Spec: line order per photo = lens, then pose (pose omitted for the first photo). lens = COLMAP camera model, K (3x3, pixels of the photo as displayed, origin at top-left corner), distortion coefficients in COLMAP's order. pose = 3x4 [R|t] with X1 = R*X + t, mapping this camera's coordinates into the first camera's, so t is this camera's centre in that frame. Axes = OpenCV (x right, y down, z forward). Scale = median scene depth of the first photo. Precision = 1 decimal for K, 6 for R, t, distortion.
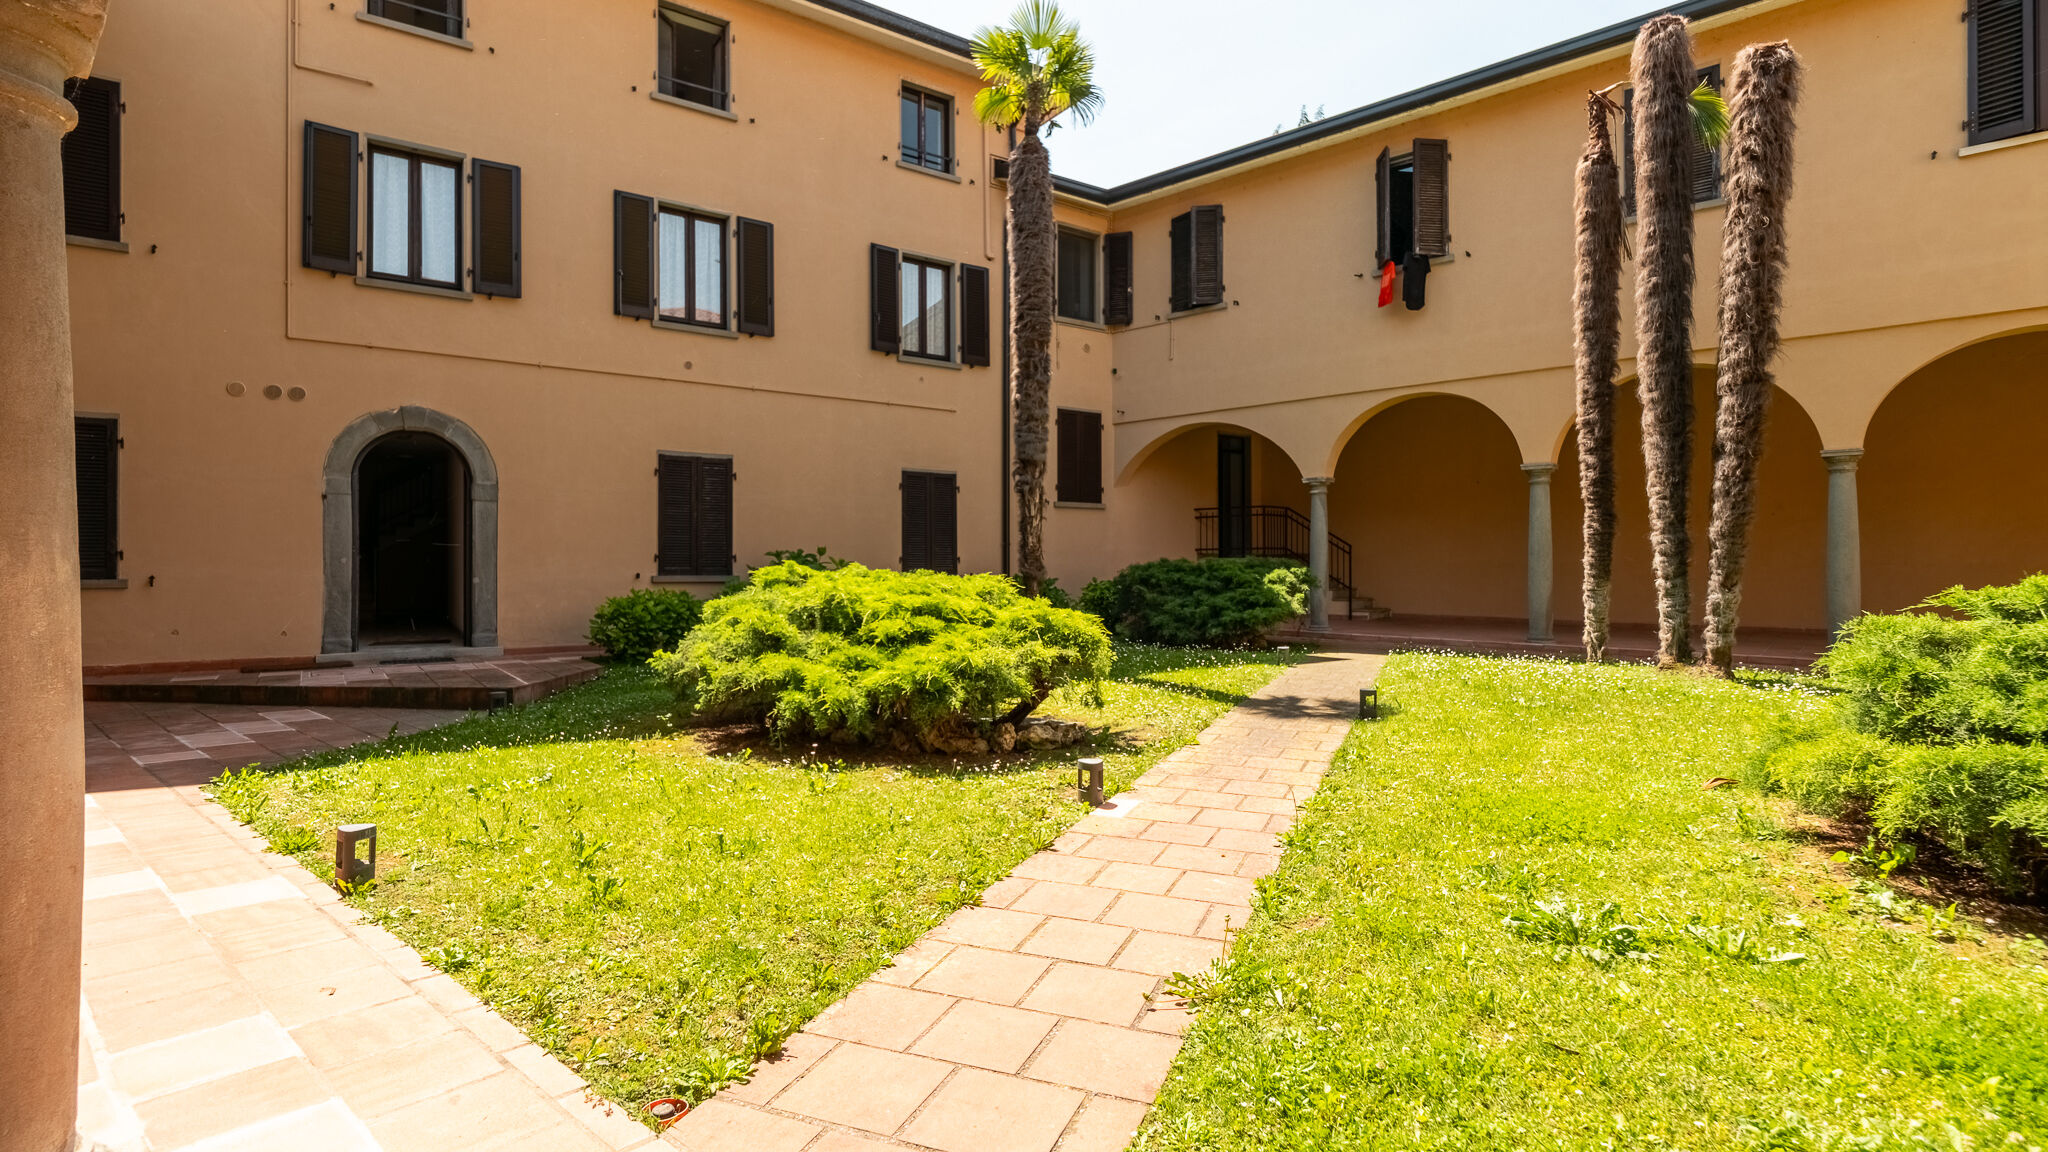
lens RADIAL K [[985.4, 0, 1033.7], [0, 985.4, 564.0], [0, 0, 1]] dist [0.018687, -0.020371]
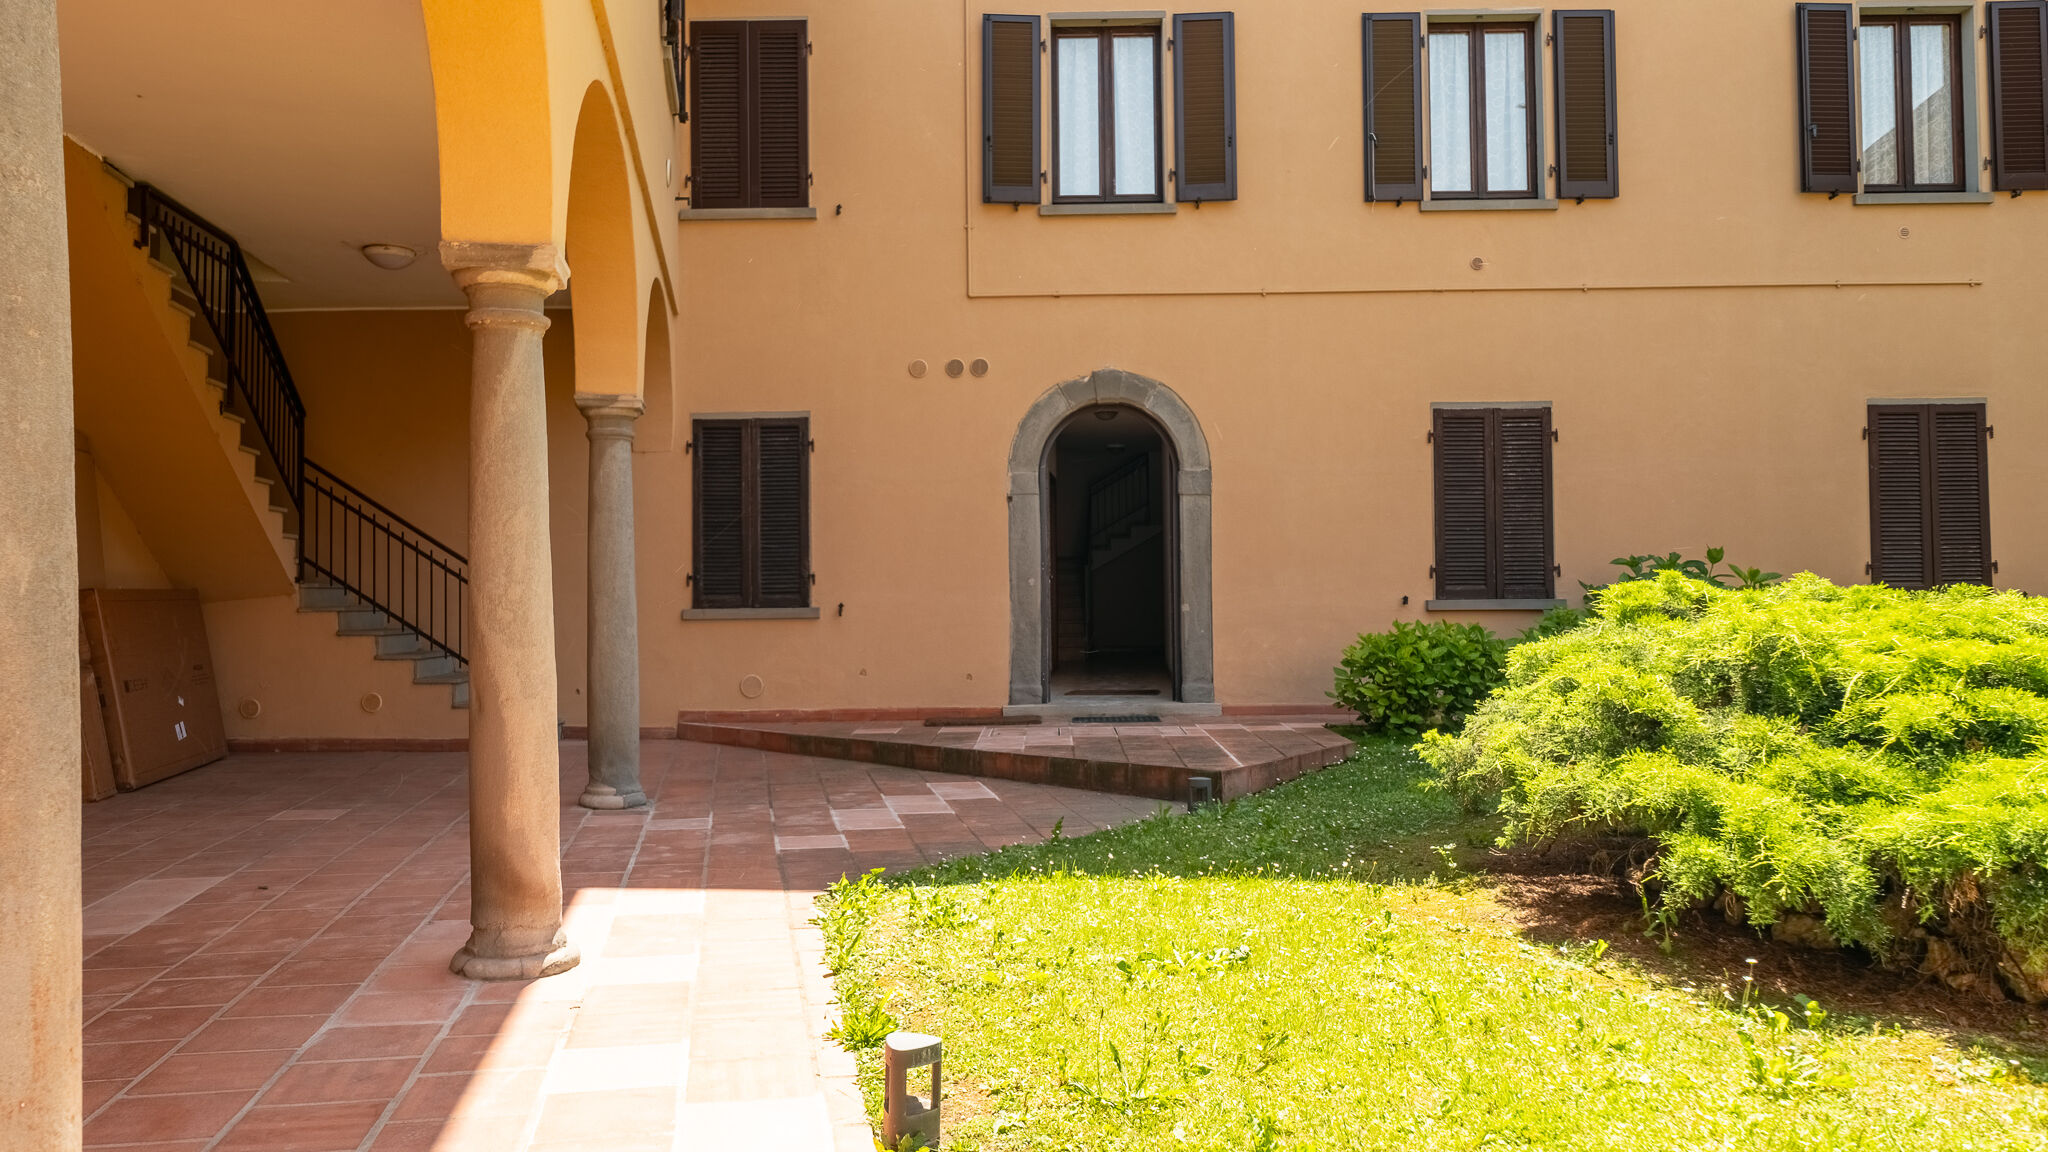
lens RADIAL K [[1413.4, 0, 1034.4], [0, 1413.4, 561.8], [0, 0, 1]] dist [0.002253, -0.002850]
pose [[0.798836, -0.020773, -0.601190, -0.046093], [0.011833, 0.999753, -0.018821, 0.001479], [0.601433, 0.007921, 0.798884, 0.138046]]
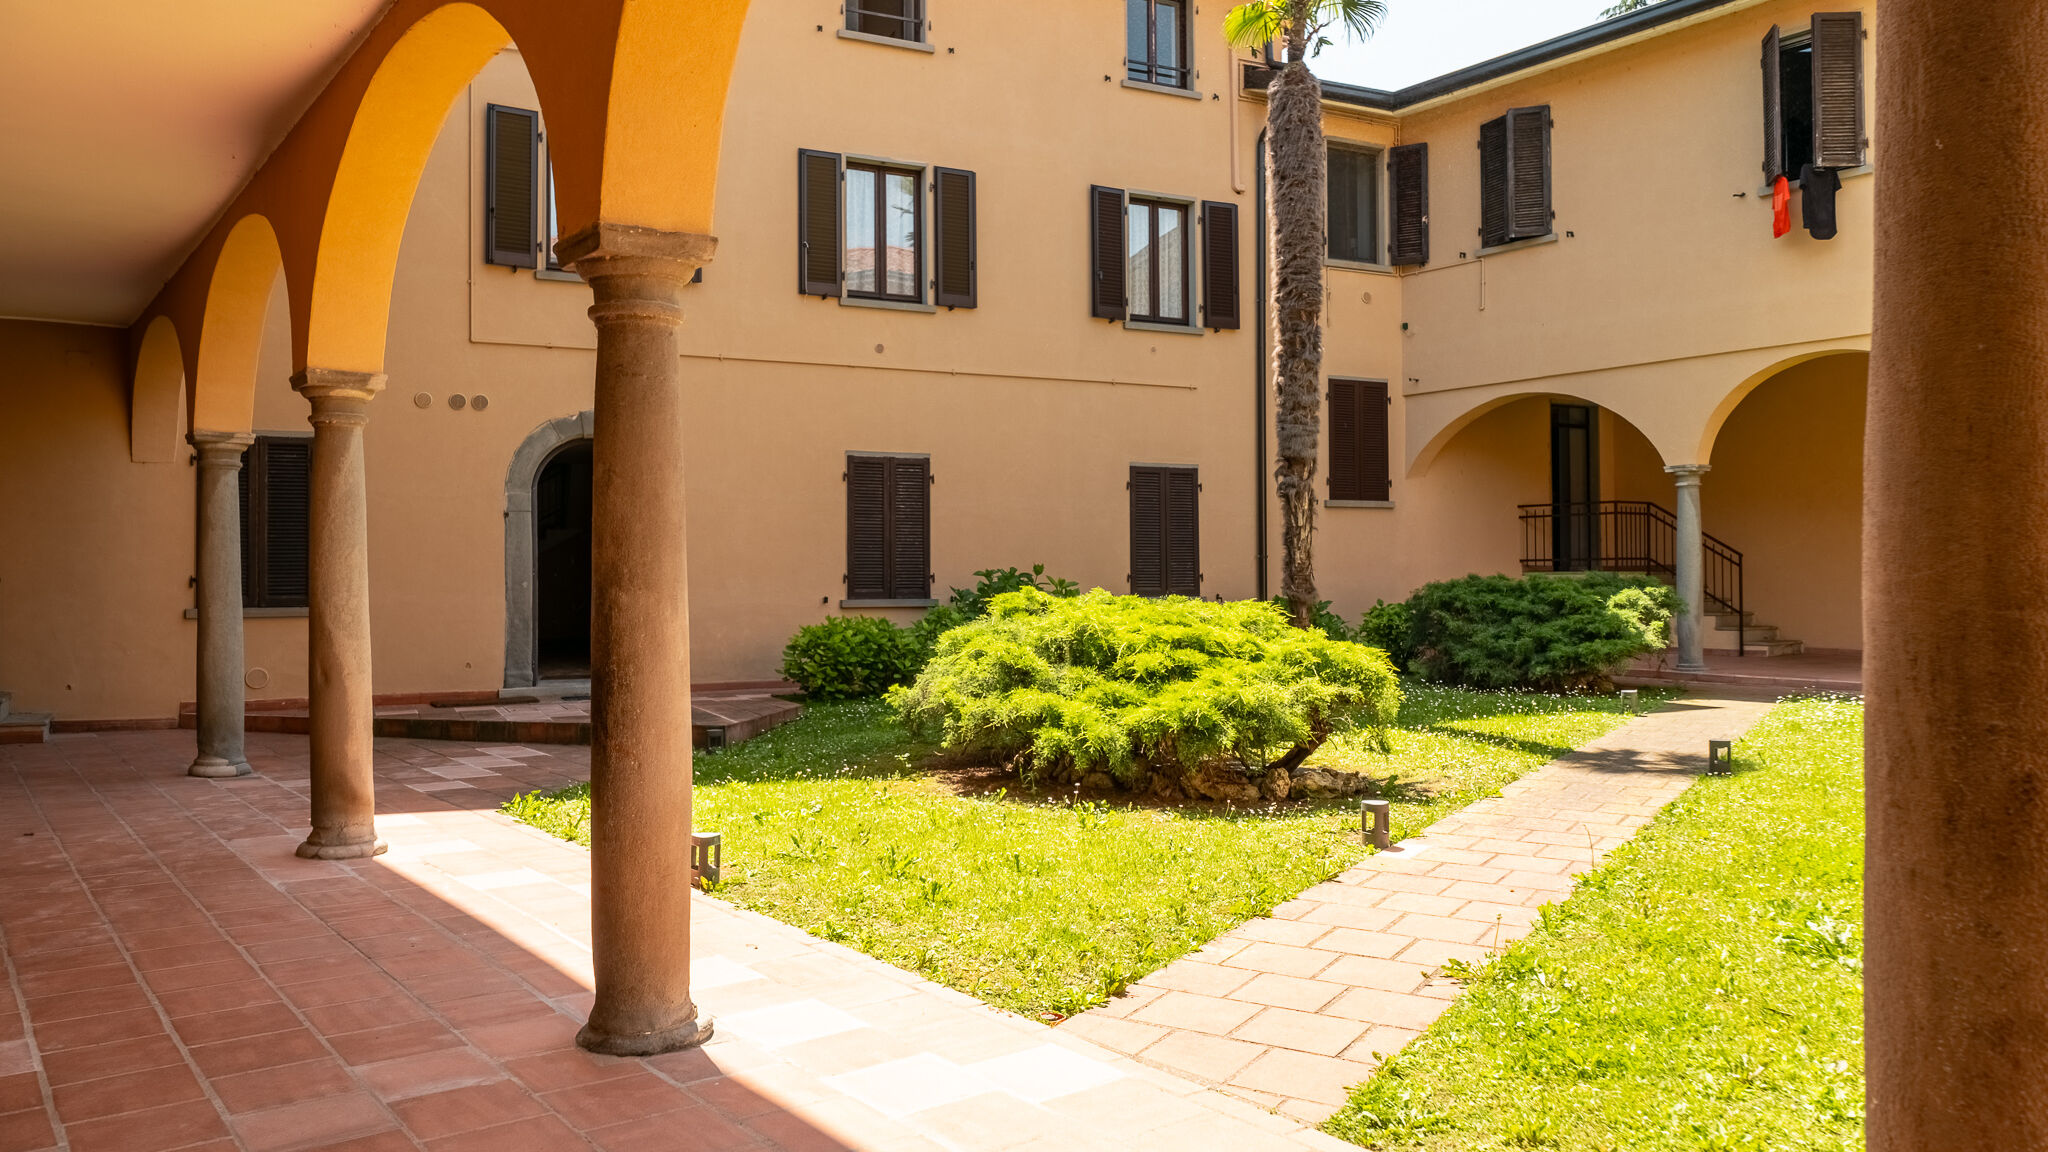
lens RADIAL K [[1413.4, 0, 1034.4], [0, 1413.4, 561.8], [0, 0, 1]] dist [0.002253, -0.002850]
pose [[0.984046, -0.007082, -0.177774, -0.010036], [0.005519, 0.999942, -0.009288, -0.009960], [0.177830, 0.008159, 0.984027, -0.186630]]
